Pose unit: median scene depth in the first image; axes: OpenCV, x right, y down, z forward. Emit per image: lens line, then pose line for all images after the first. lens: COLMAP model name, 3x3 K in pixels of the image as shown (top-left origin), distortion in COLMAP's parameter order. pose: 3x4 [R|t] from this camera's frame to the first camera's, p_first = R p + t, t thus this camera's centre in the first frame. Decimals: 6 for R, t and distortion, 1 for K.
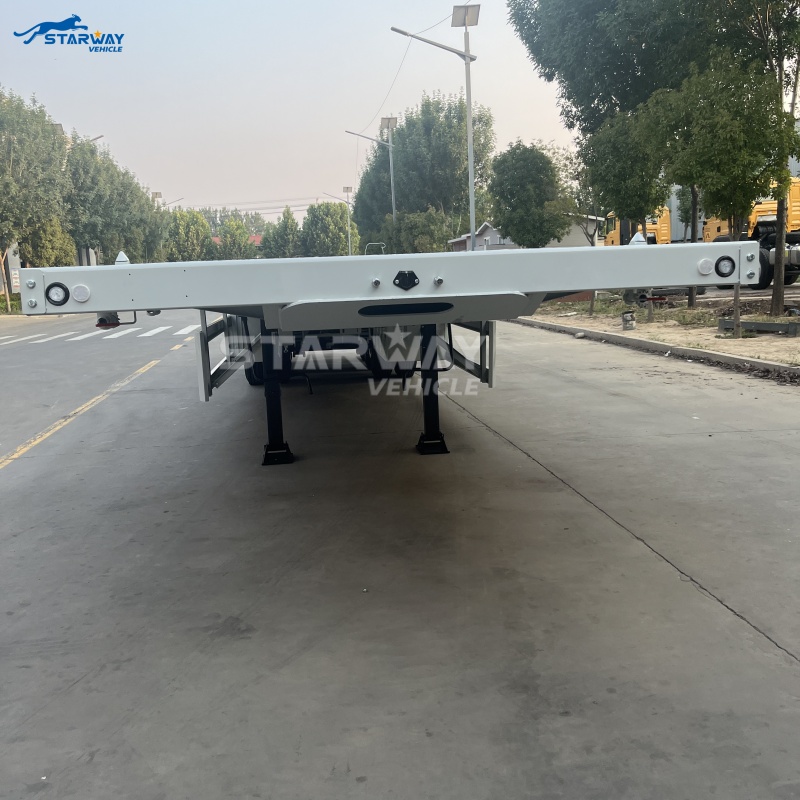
lens RADIAL K [[807.5, 0, 400.0], [0, 807.5, 400.0], [0, 0, 1]] dist [0.039333, -0.027727]
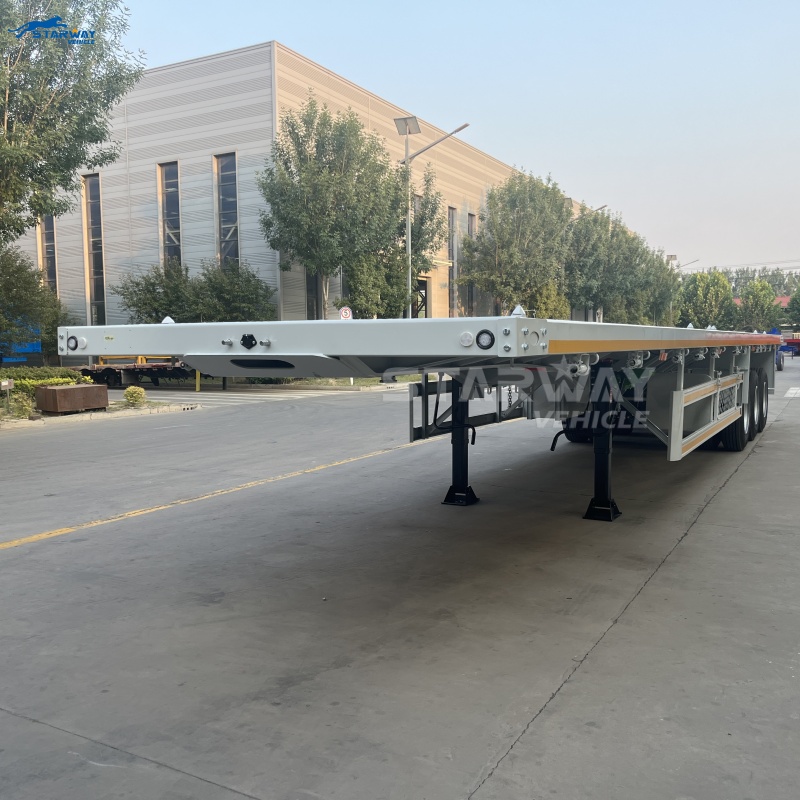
lens RADIAL K [[807.5, 0, 400.0], [0, 807.5, 400.0], [0, 0, 1]] dist [0.039333, -0.027727]
pose [[0.810673, 0.073857, -0.580823, 0.411843], [-0.116215, 0.992572, -0.035990, -0.015135], [0.573850, 0.096676, 0.813234, 0.035466]]
